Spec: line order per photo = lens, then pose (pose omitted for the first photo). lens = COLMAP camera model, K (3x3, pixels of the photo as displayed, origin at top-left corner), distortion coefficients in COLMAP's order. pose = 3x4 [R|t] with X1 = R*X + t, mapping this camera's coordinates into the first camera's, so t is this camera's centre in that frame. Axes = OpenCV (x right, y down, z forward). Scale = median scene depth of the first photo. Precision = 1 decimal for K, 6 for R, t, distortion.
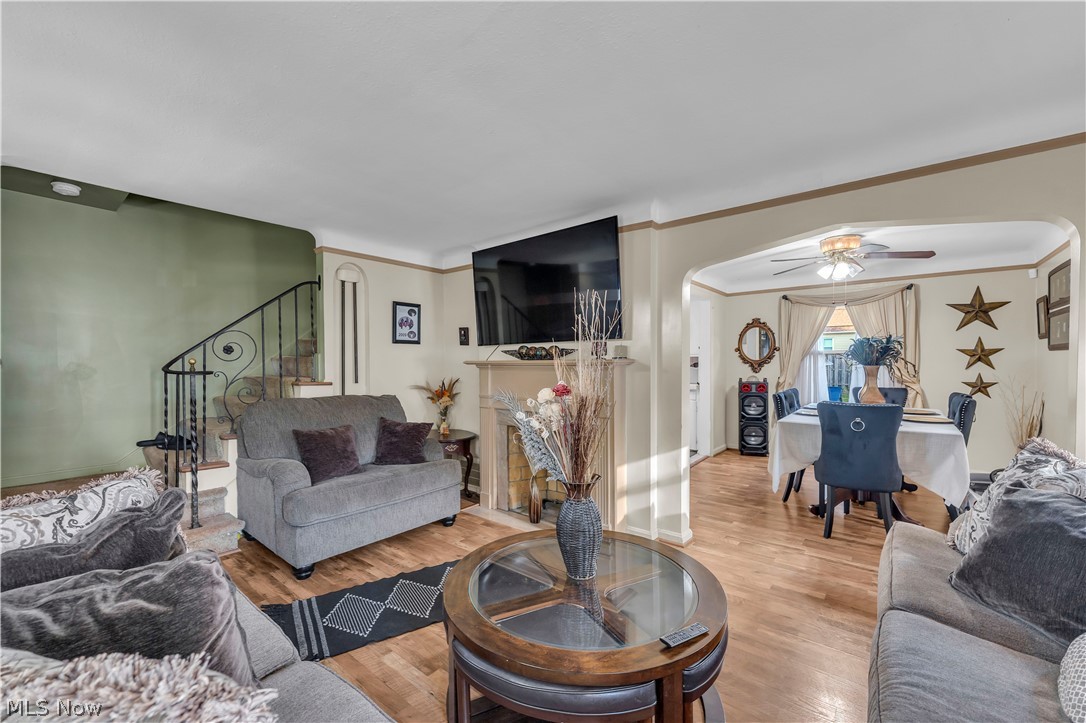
lens RADIAL K [[439.4, 0, 537.7], [0, 439.4, 363.1], [0, 0, 1]] dist [-0.001803, -0.000216]
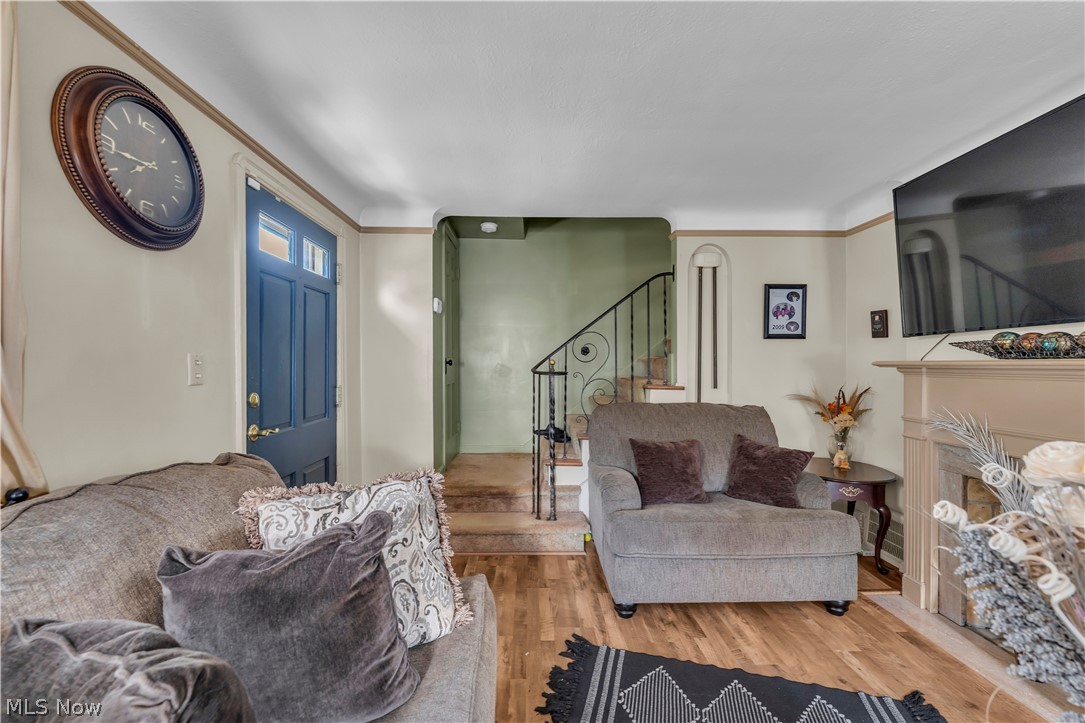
lens RADIAL K [[445.9, 0, 540.0], [0, 445.9, 368.2], [0, 0, 1]] dist [-0.001463, 0.000486]
pose [[0.654031, 0.008816, -0.756417, 0.006711], [-0.002668, 0.999953, 0.009348, 0.000471], [0.756463, -0.004096, 0.654023, 0.216791]]
